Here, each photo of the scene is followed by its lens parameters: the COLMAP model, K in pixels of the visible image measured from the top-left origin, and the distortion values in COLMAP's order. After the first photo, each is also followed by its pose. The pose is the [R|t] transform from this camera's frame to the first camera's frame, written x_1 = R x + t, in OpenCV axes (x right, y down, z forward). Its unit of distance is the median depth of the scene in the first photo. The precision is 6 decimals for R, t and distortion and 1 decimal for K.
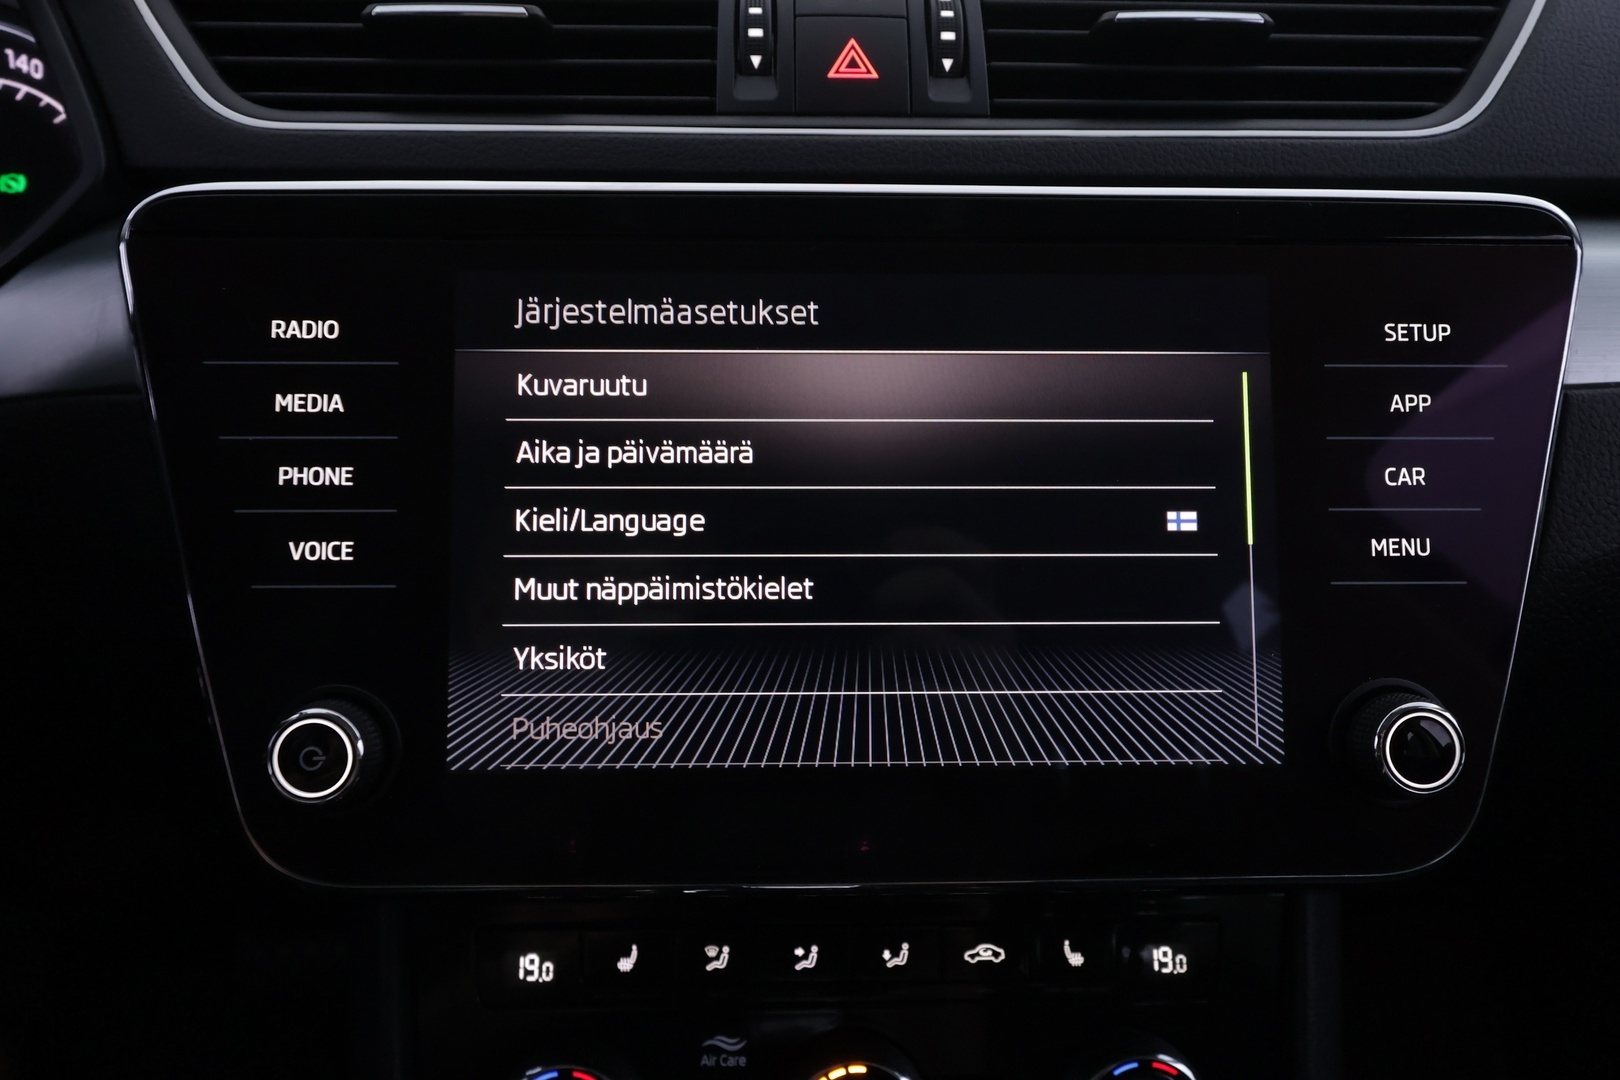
lens RADIAL K [[1082.4, 0, 781.9], [0, 1082.4, 527.4], [0, 0, 1]] dist [0.001222, -0.002059]
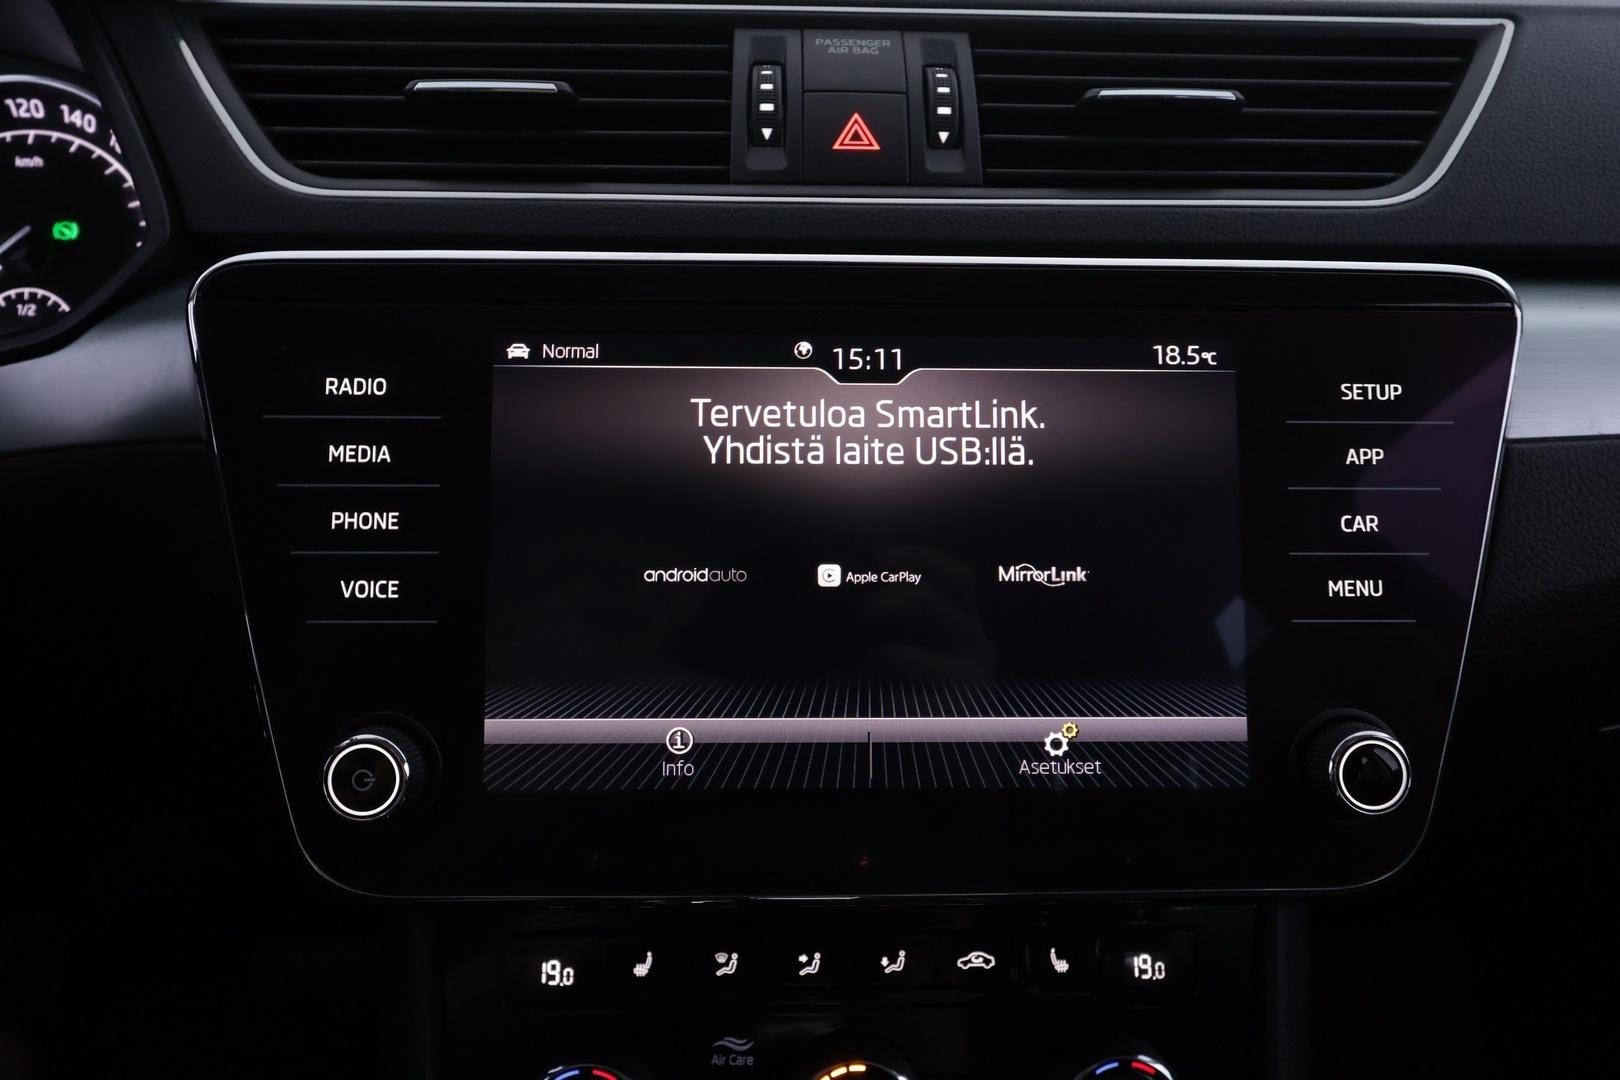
lens RADIAL K [[1082.4, 0, 784.3], [0, 1082.4, 522.2], [0, 0, 1]] dist [0.001222, -0.002059]
pose [[0.999991, 0.003995, 0.001715, -0.006904], [-0.003977, 0.999938, -0.010404, -0.030460], [-0.001757, 0.010398, 0.999944, -0.081508]]
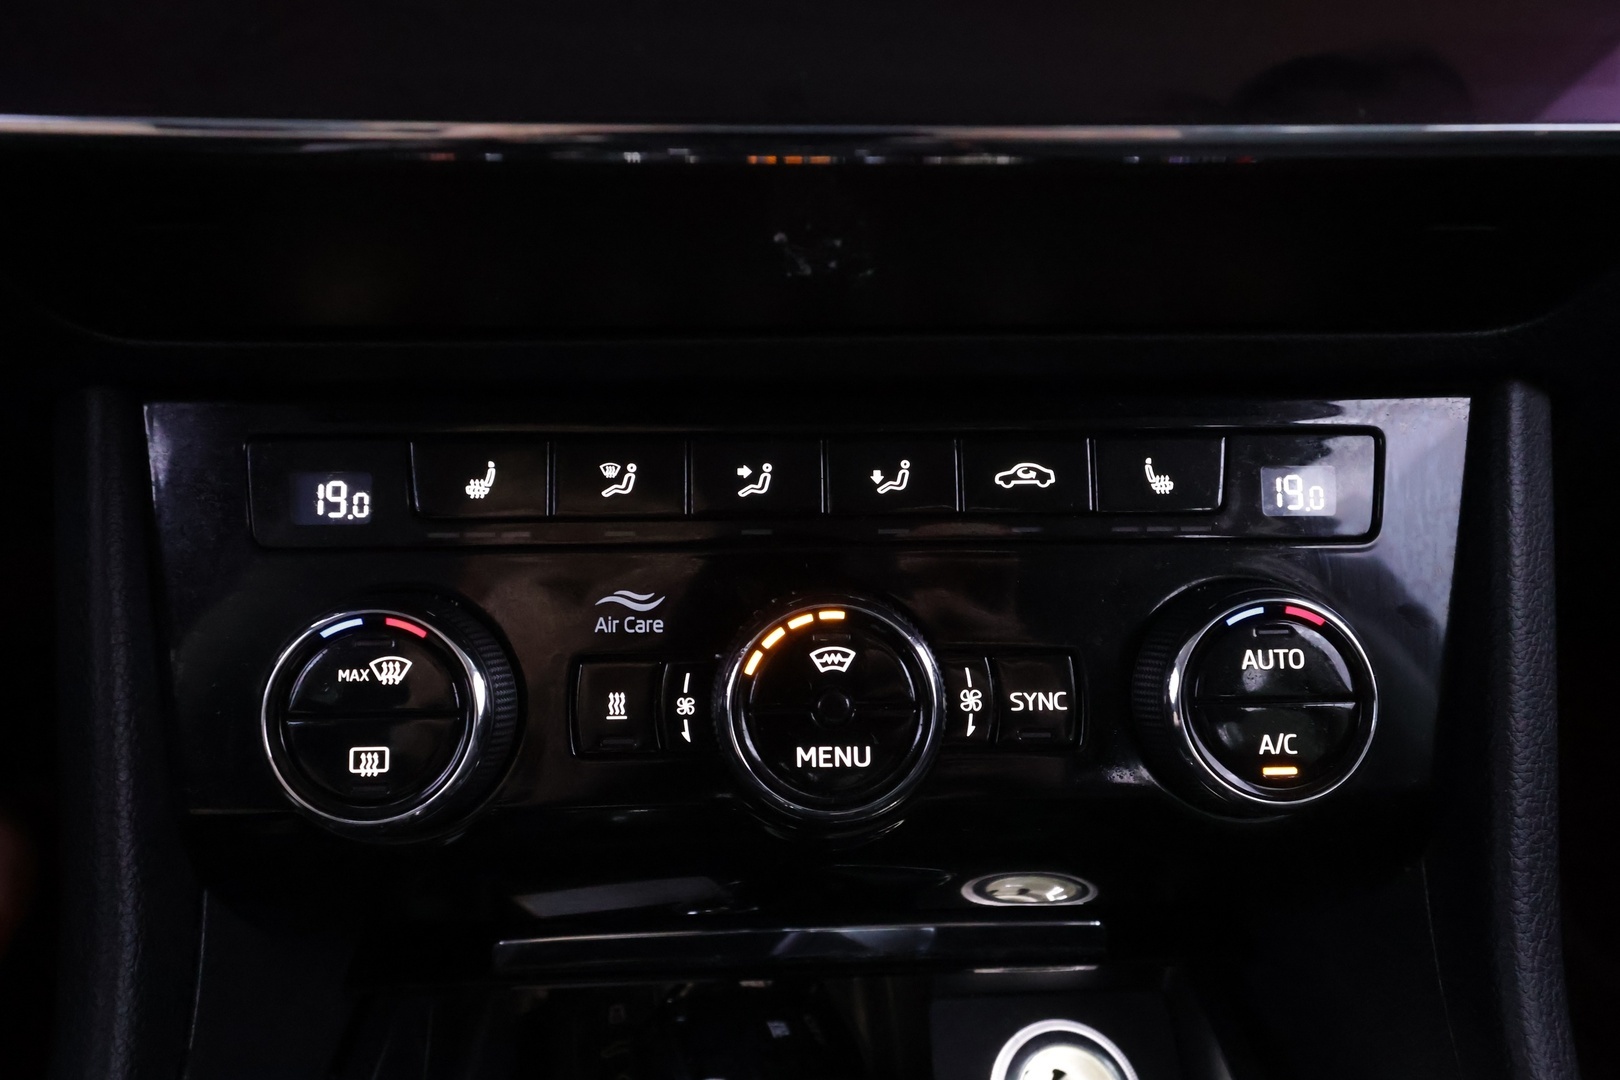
lens RADIAL K [[1082.4, 0, 778.1], [0, 1082.4, 541.2], [0, 0, 1]] dist [0.001222, -0.002059]
pose [[0.999895, -0.005595, 0.013354, 0.029679], [0.004449, 0.996428, 0.084332, 0.409101], [-0.013779, -0.084264, 0.996348, 0.369288]]
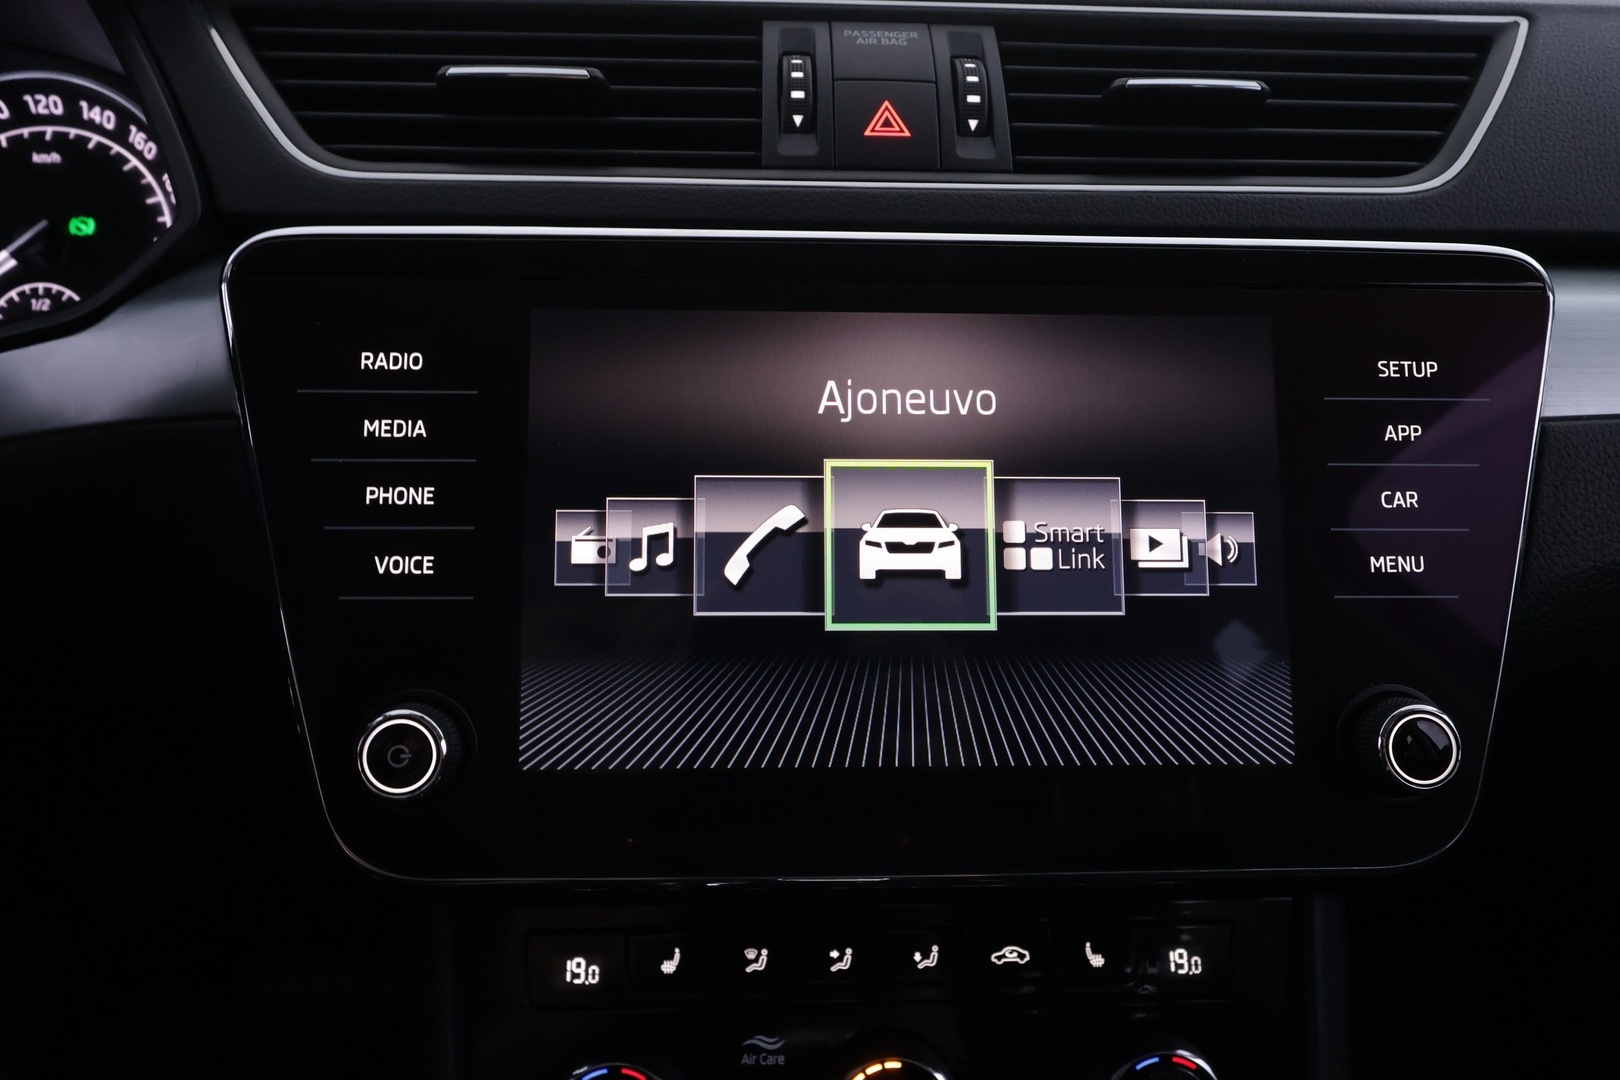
lens RADIAL K [[1082.4, 0, 782.5], [0, 1082.4, 524.4], [0, 0, 1]] dist [0.001222, -0.002059]
pose [[0.999886, 0.002750, 0.014860, -0.055189], [-0.002101, 0.999049, -0.043541, 0.023341], [-0.014966, 0.043505, 0.998941, -0.070729]]
